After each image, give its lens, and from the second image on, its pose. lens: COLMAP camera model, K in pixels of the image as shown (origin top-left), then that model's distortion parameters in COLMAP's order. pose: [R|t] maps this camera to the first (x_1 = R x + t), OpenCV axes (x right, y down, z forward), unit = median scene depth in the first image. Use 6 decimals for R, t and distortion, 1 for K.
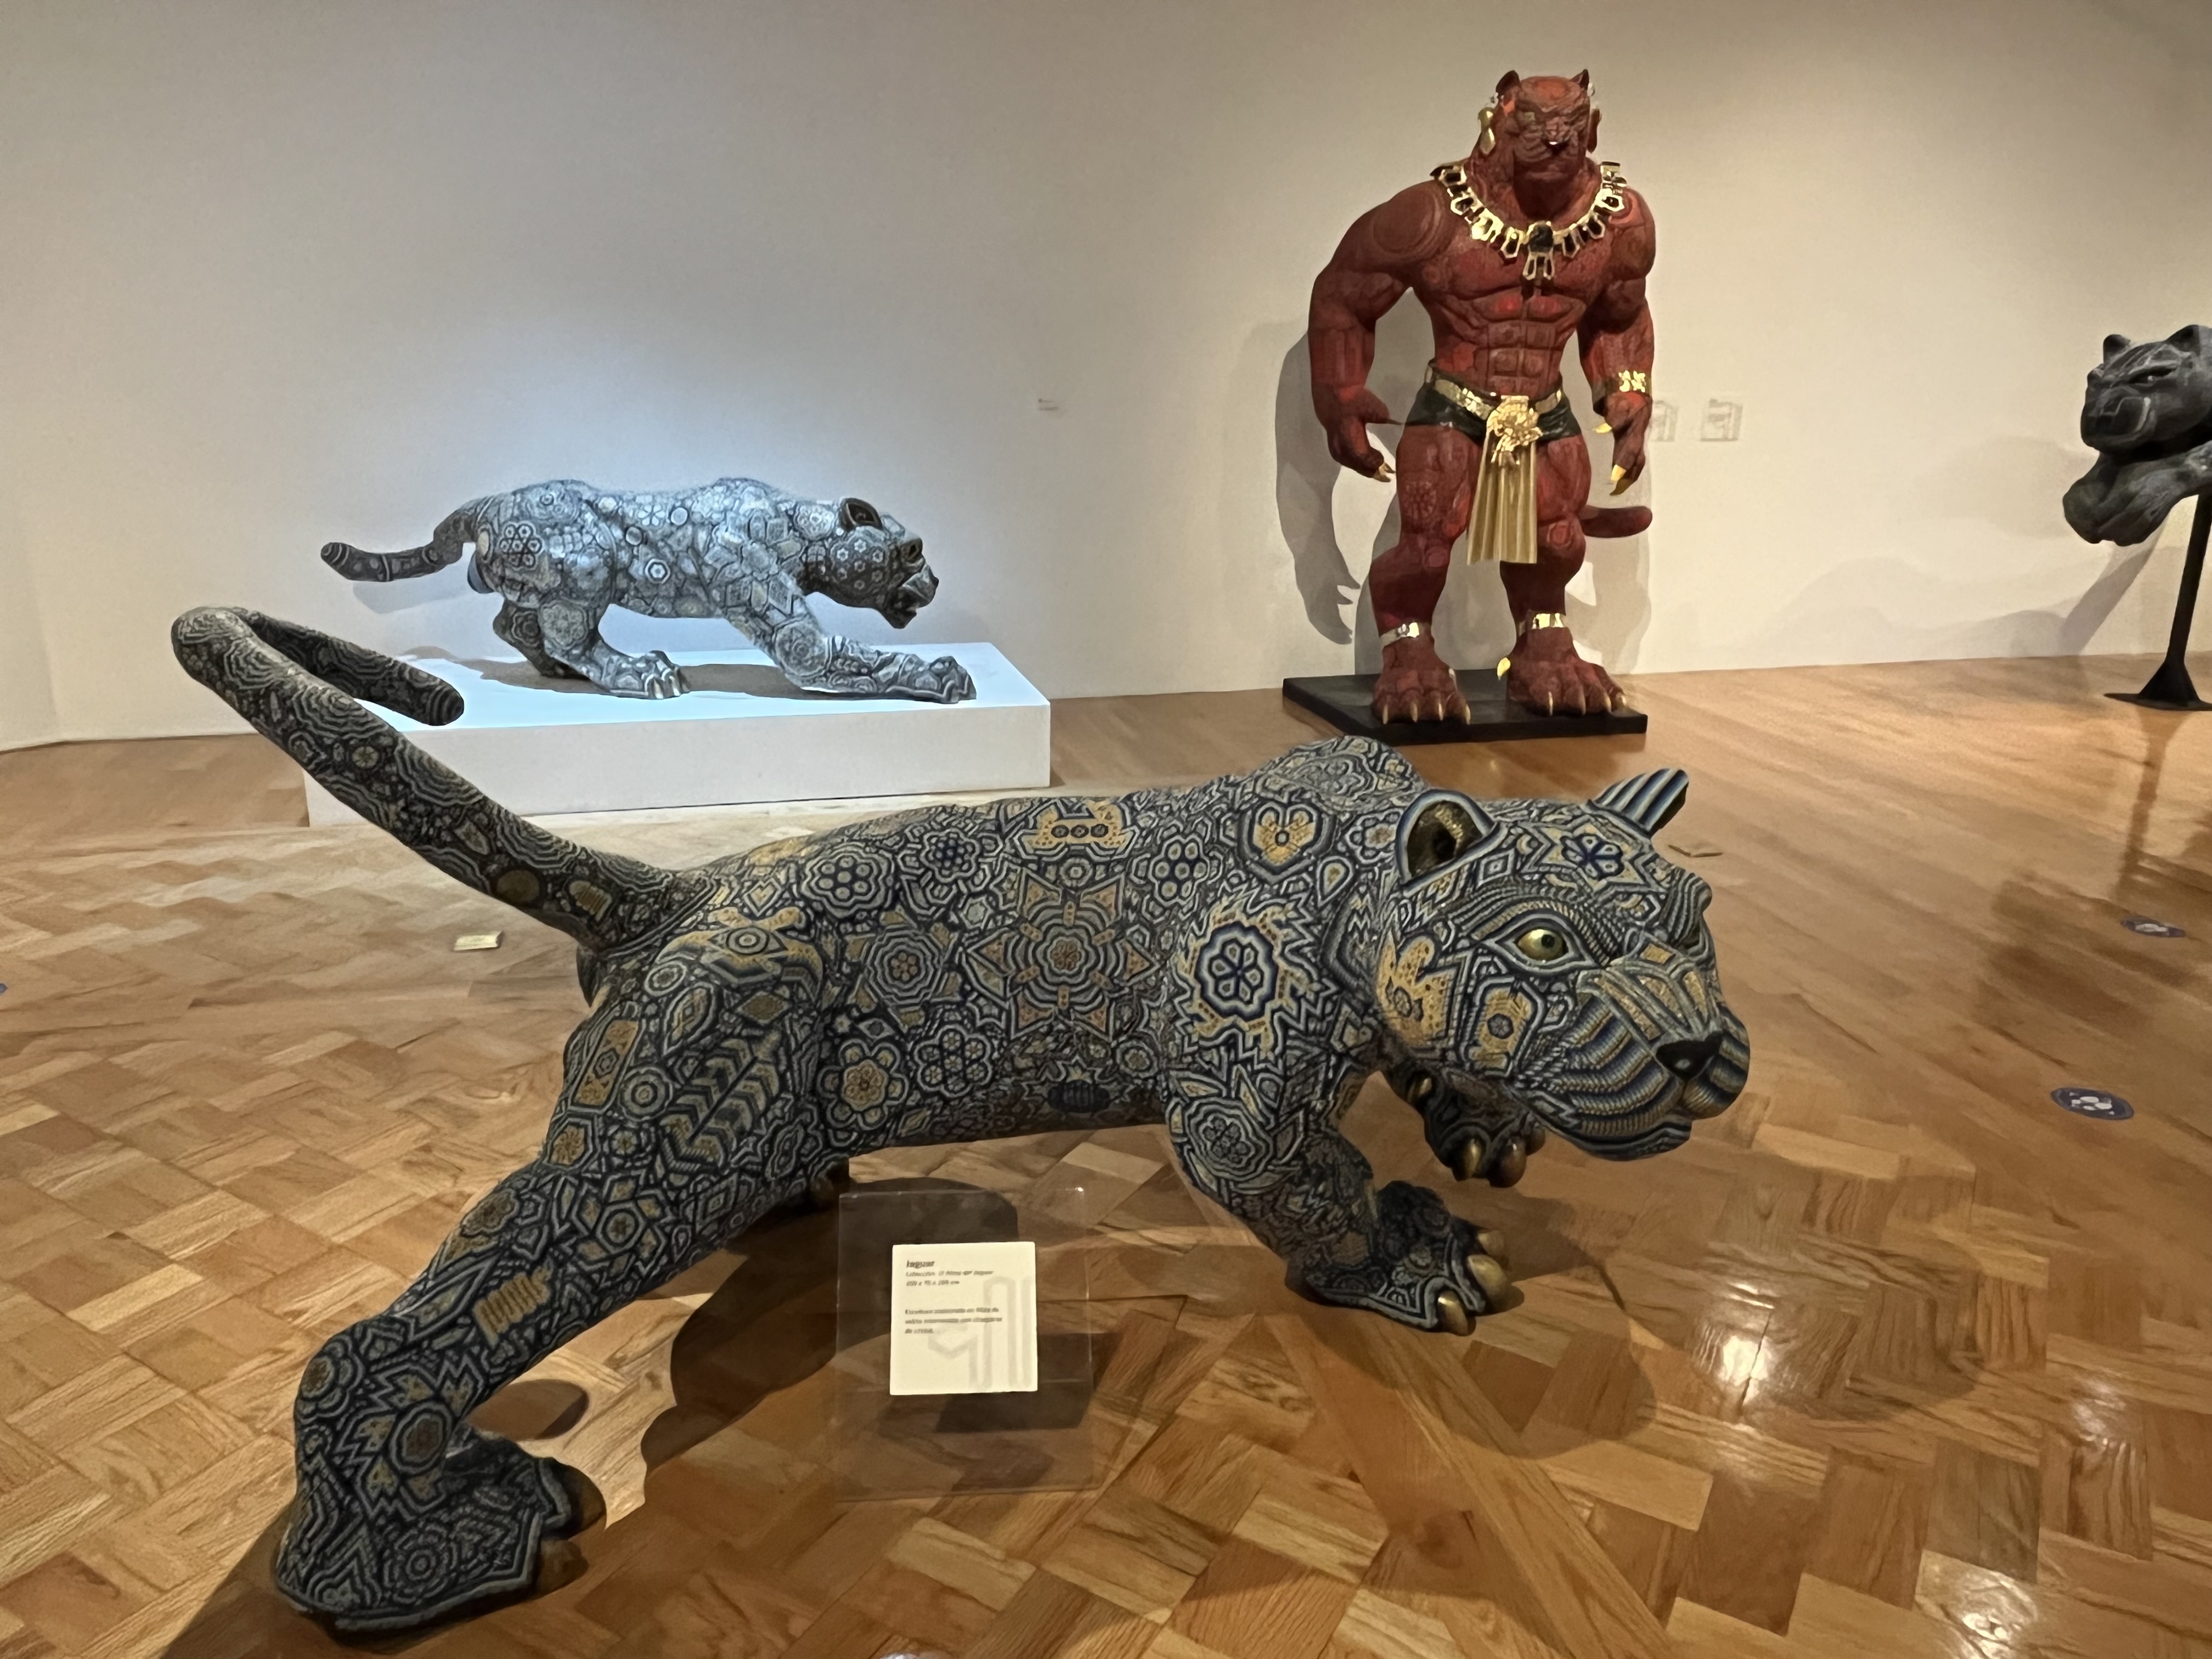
lens RADIAL K [[1577.4, 0, 1097.3], [0, 1577.4, 828.8], [0, 0, 1]] dist [-0.012118, 0.010633]
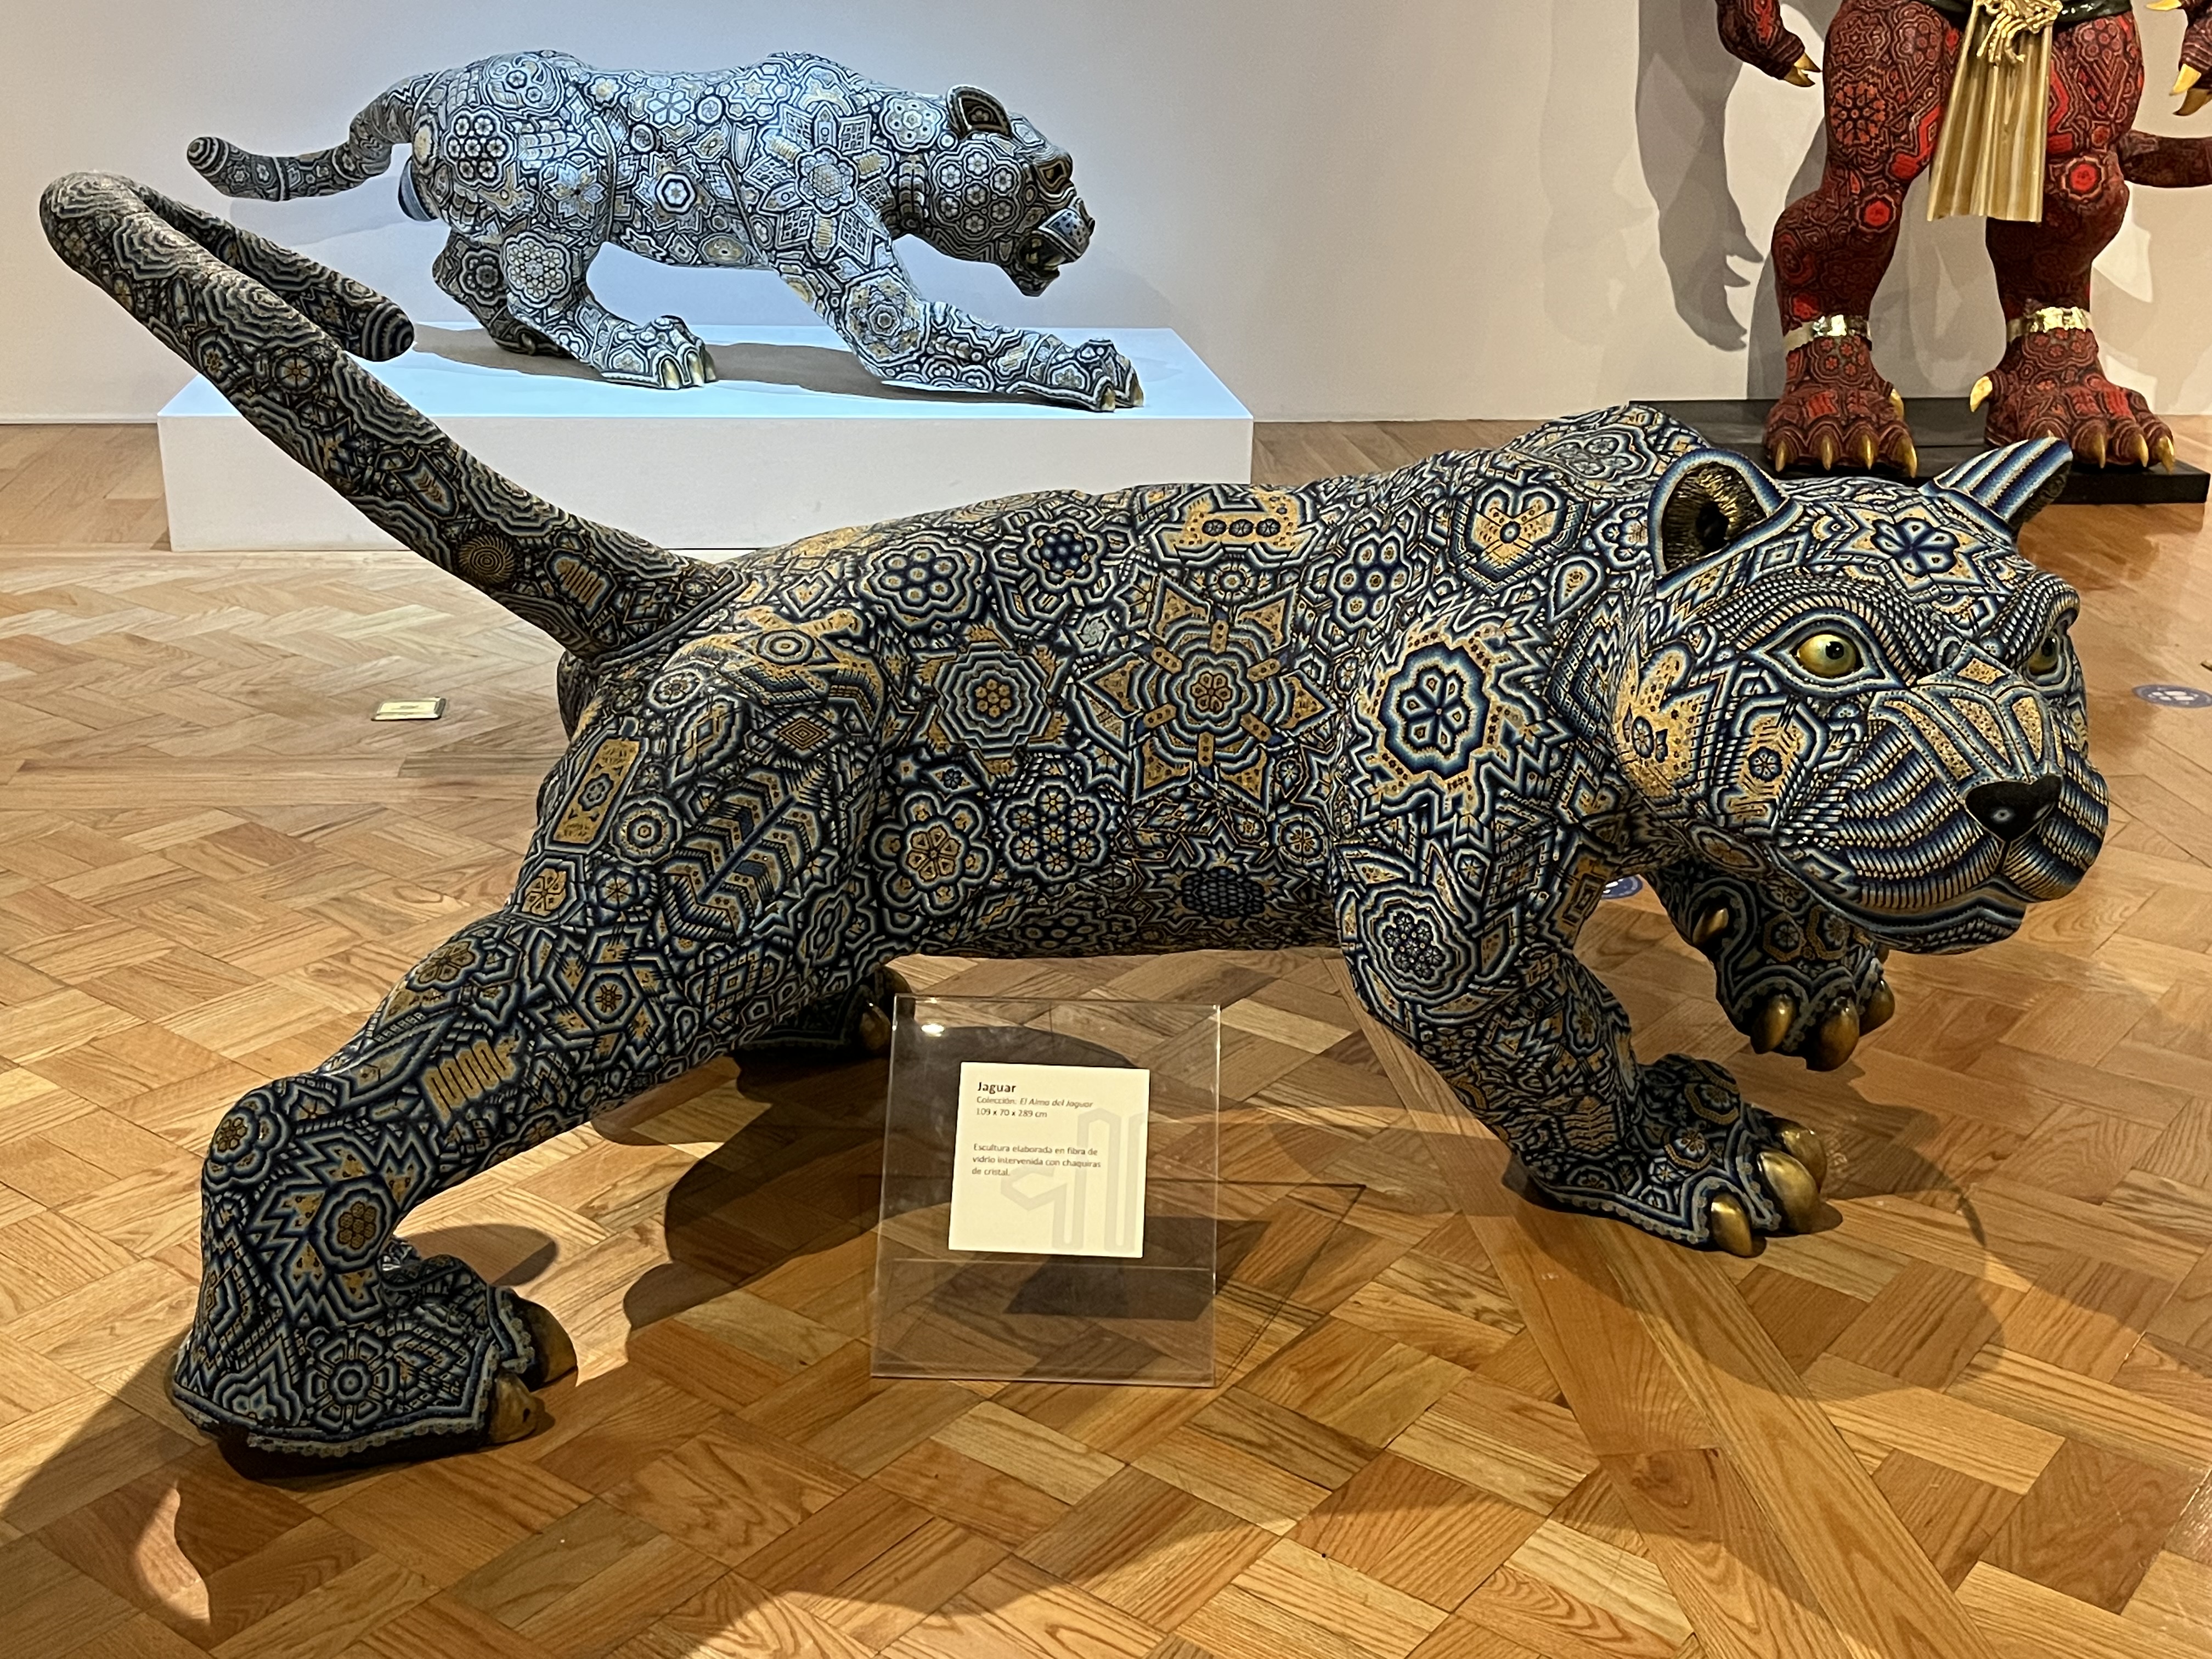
lens RADIAL K [[2485.7, 0, 1108.2], [0, 2485.7, 833.0], [0, 0, 1]] dist [0.038664, 0.000000]
pose [[0.994513, 0.050379, -0.091687, 0.041800], [-0.043795, 0.996409, 0.072460, 0.064459], [0.095008, -0.068047, 0.993148, -0.157739]]
